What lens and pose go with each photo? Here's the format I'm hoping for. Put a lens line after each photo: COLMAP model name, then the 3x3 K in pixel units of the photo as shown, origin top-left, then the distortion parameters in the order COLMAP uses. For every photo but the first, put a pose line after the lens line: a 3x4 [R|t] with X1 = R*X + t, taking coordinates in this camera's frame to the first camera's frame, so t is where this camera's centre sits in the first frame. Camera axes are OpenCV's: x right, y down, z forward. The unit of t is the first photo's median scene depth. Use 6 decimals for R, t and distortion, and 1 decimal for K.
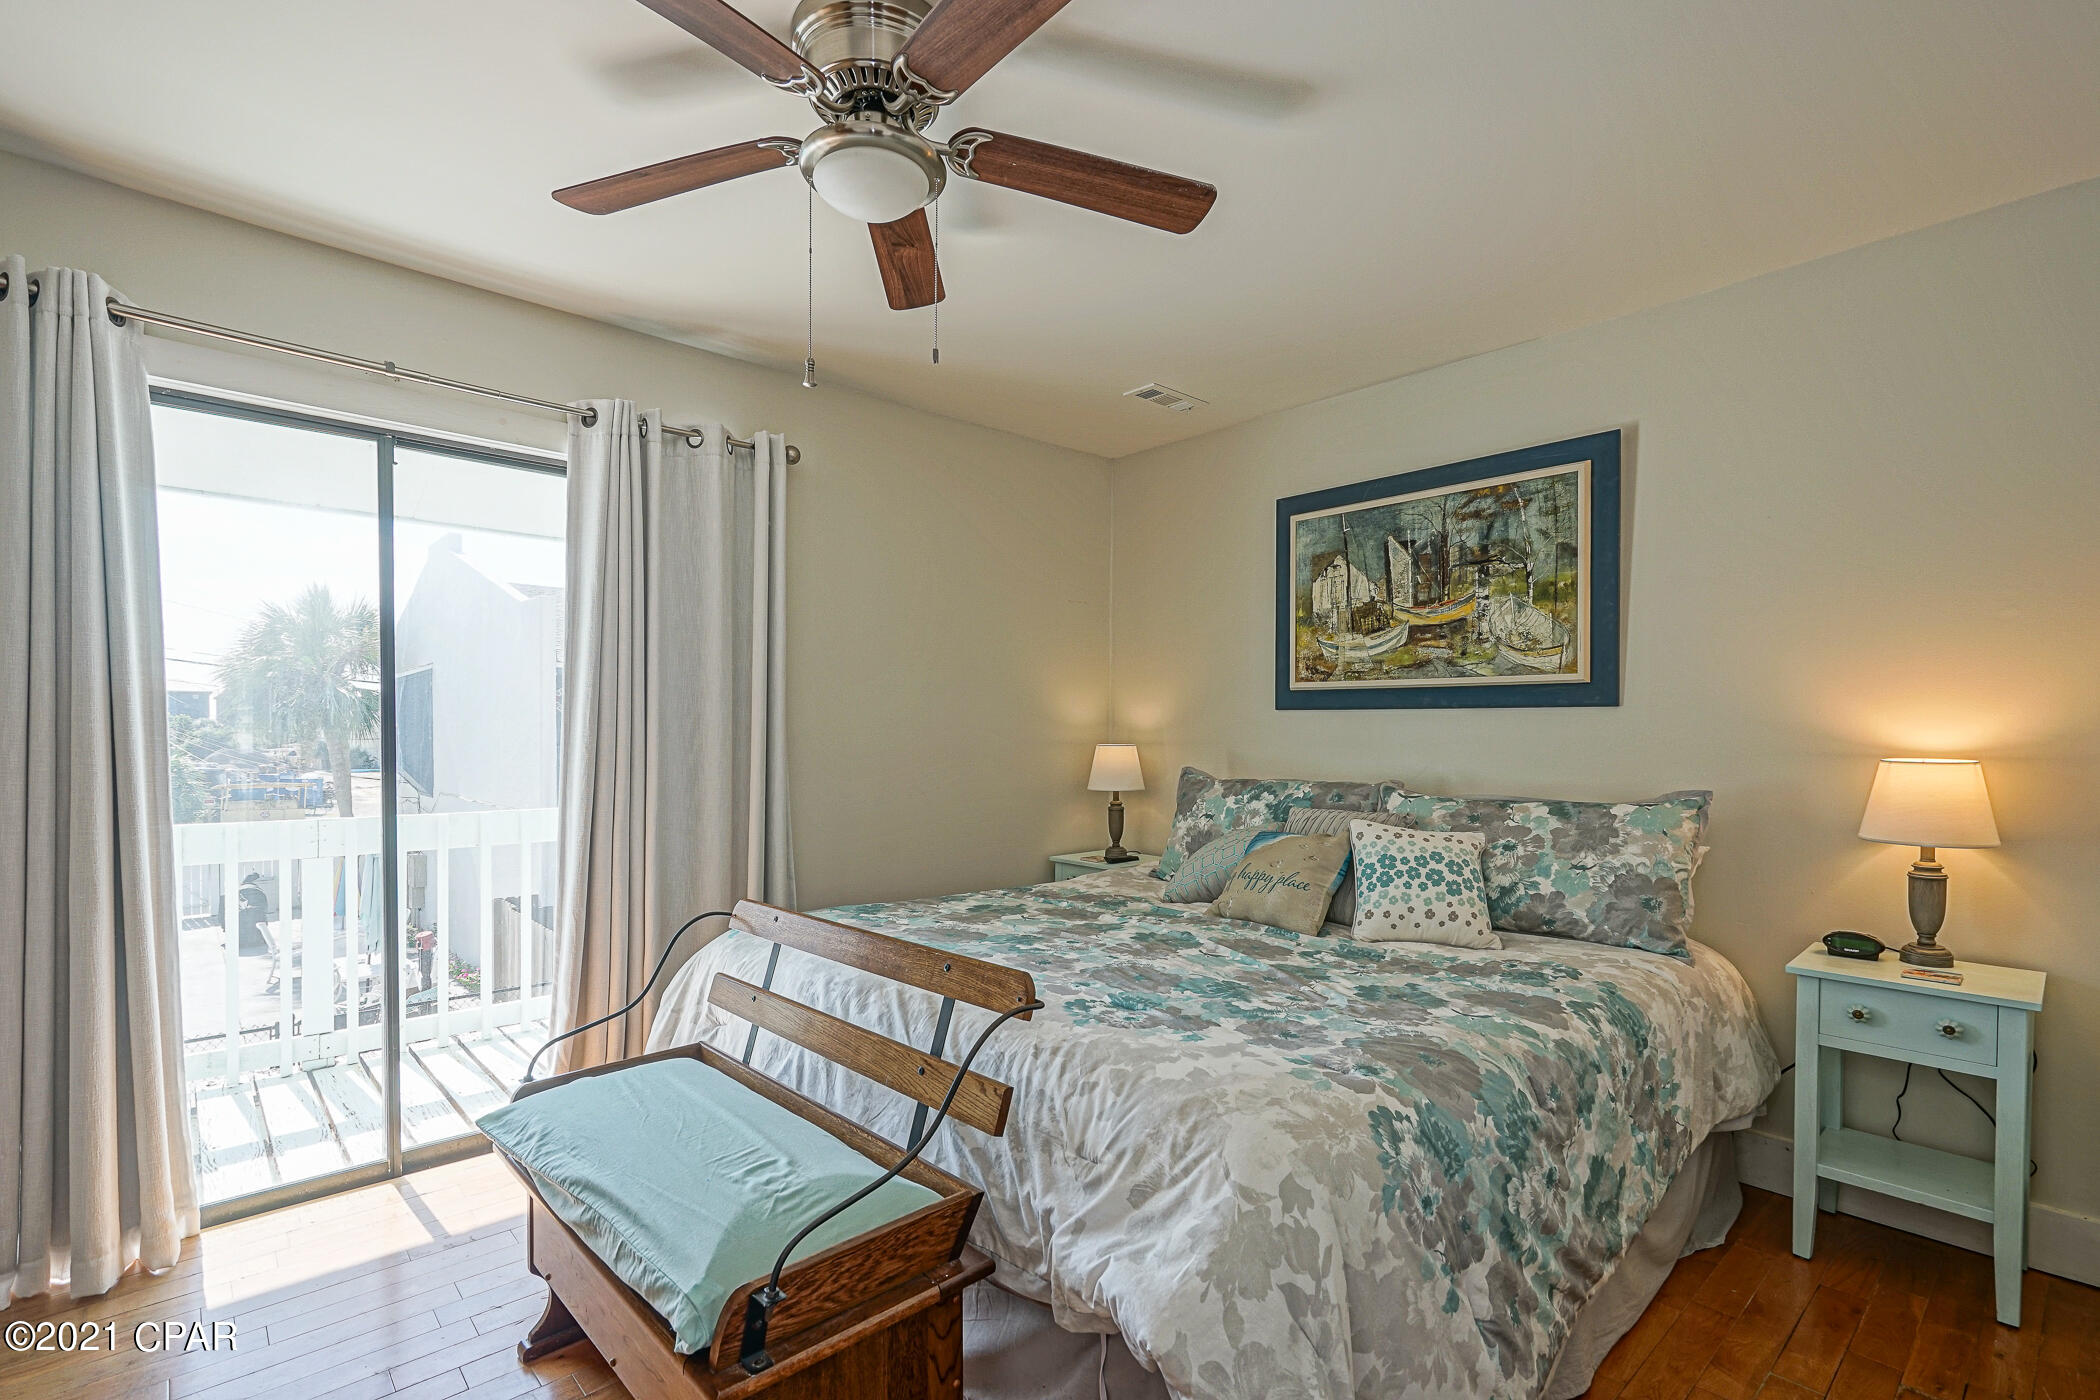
lens RADIAL K [[981.2, 0, 1076.0], [0, 981.2, 731.7], [0, 0, 1]] dist [-0.000049, 0.027287]
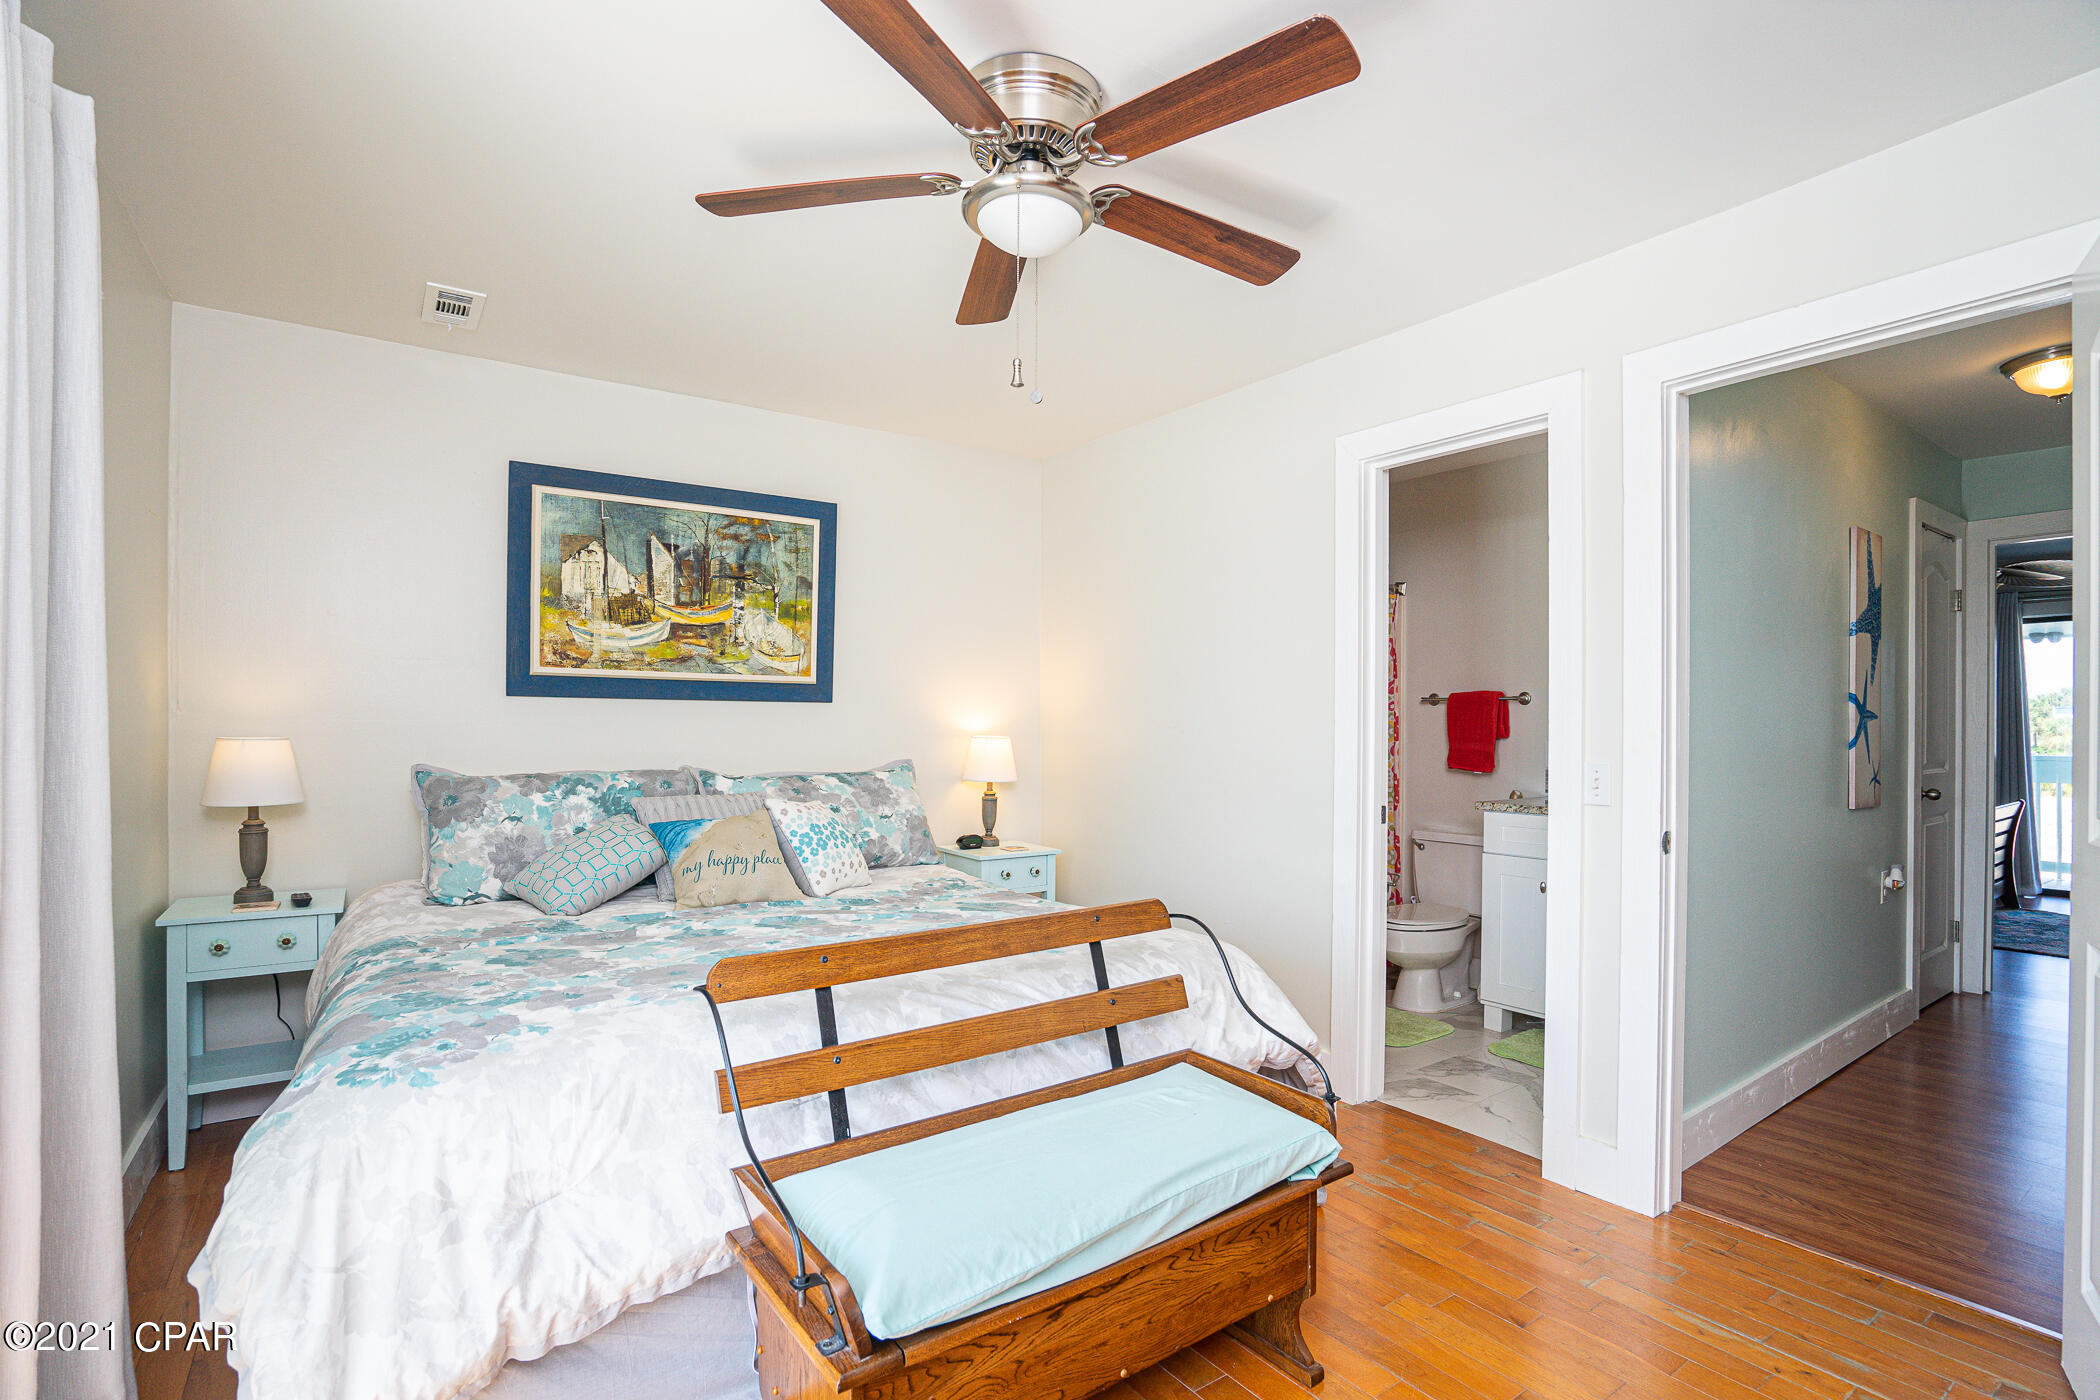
lens RADIAL K [[982.0, 0, 1054.5], [0, 982.0, 712.6], [0, 0, 1]] dist [-0.067753, 0.027686]
pose [[0.140398, 0.005855, 0.990078, -0.691254], [-0.005017, 0.999974, -0.005202, -0.005500], [-0.990082, -0.004237, 0.140424, 0.449507]]
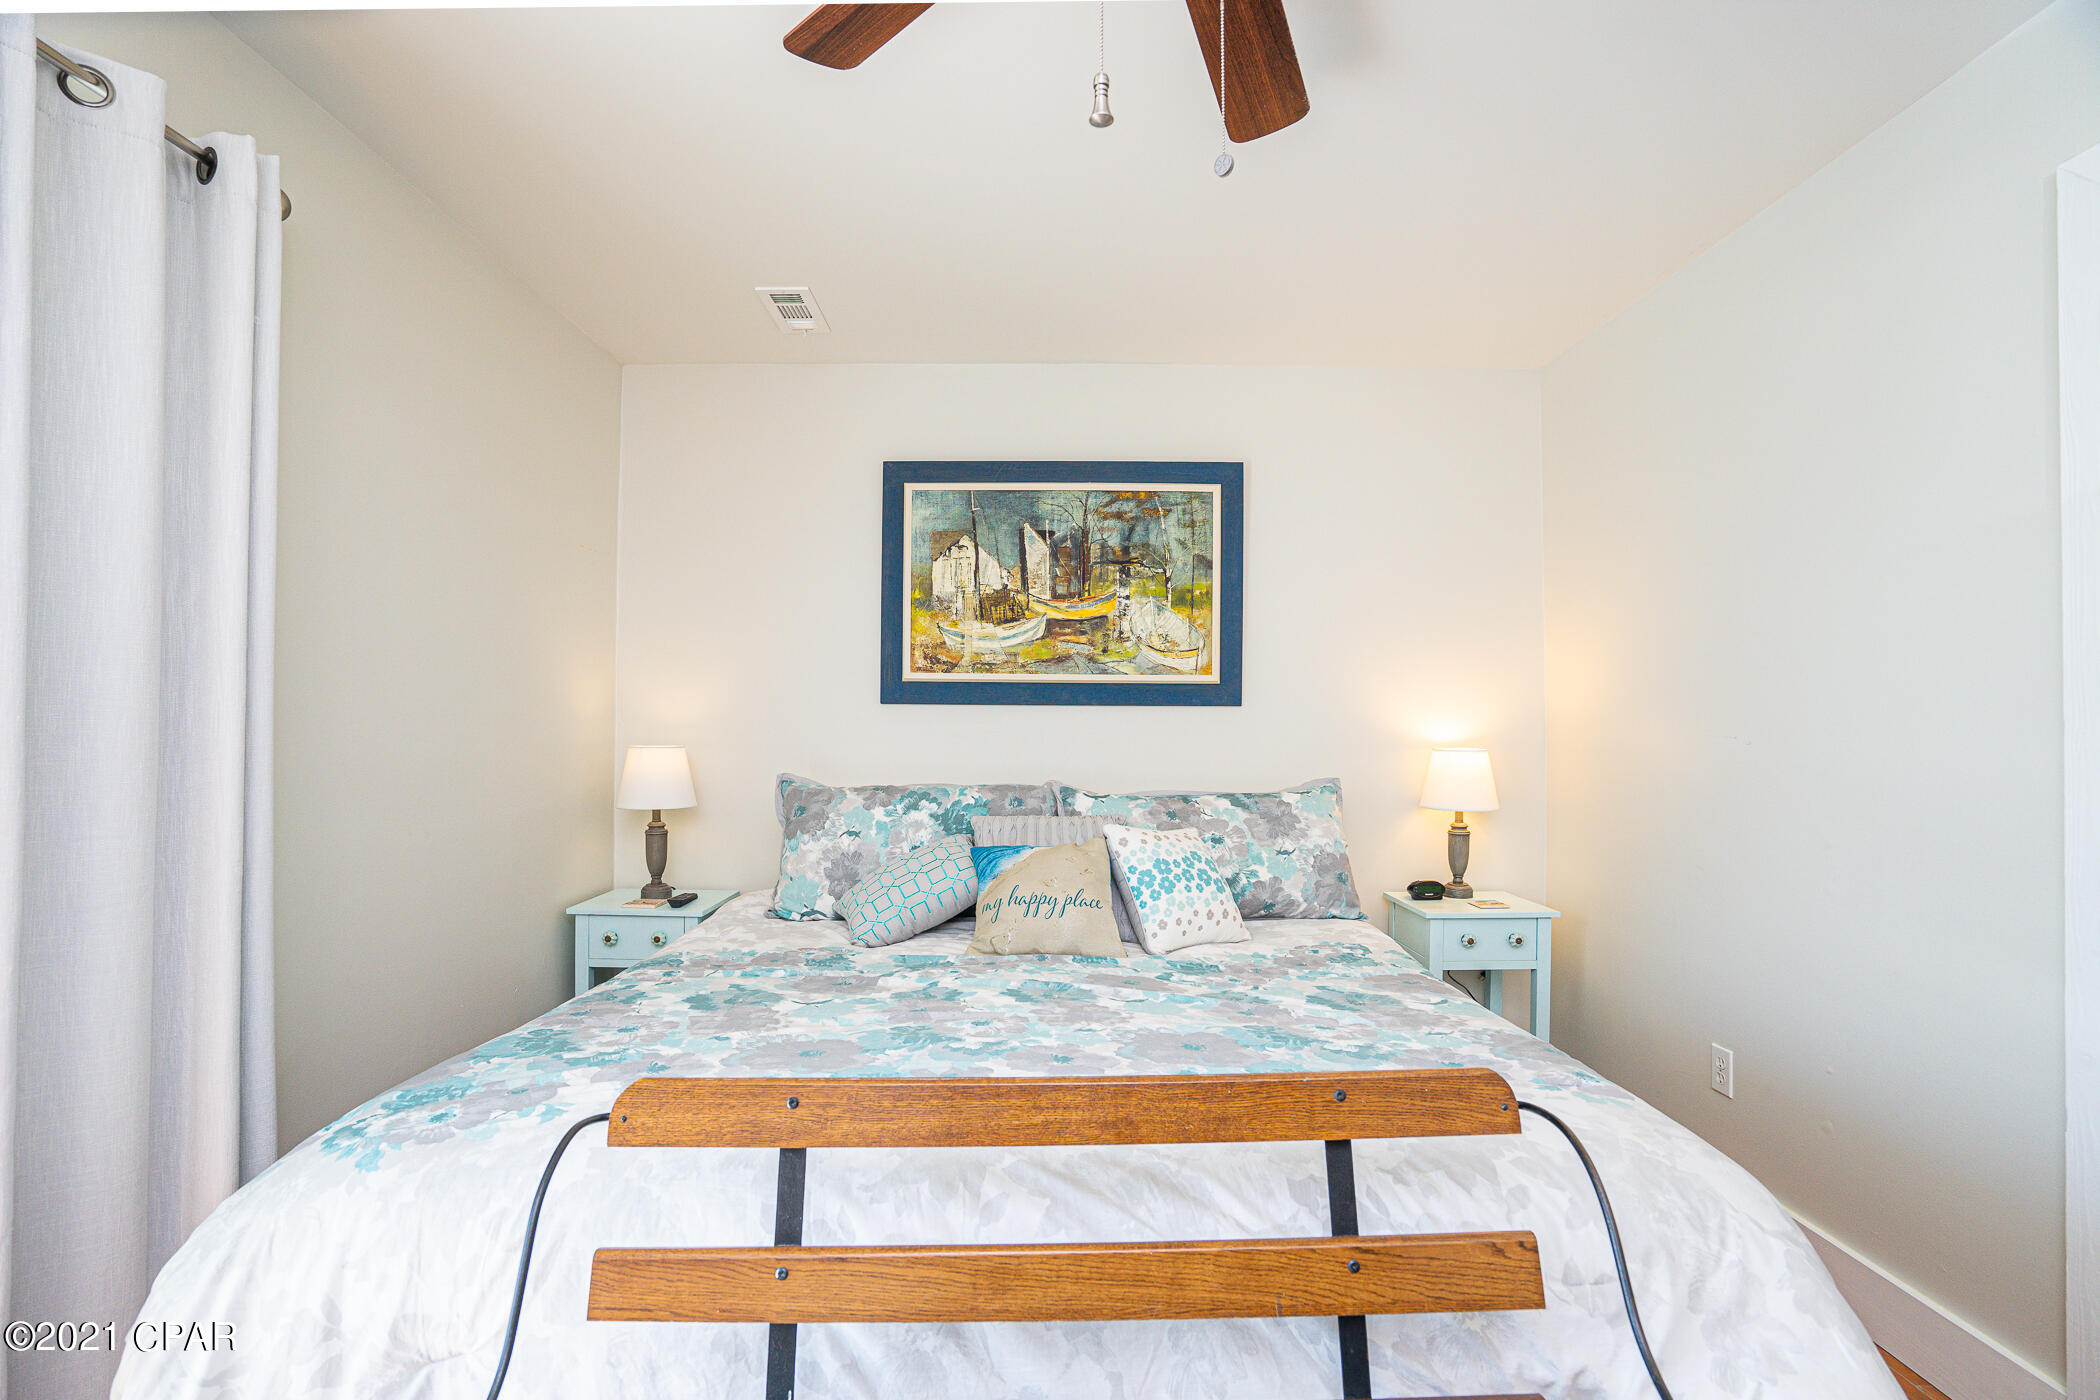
lens RADIAL K [[982.0, 0, 1054.5], [0, 982.0, 712.6], [0, 0, 1]] dist [-0.067753, 0.027686]
pose [[0.682369, 0.009011, 0.730953, -0.373465], [0.000270, 0.999921, -0.012579, -0.003994], [-0.731008, 0.008781, 0.682312, 0.354374]]
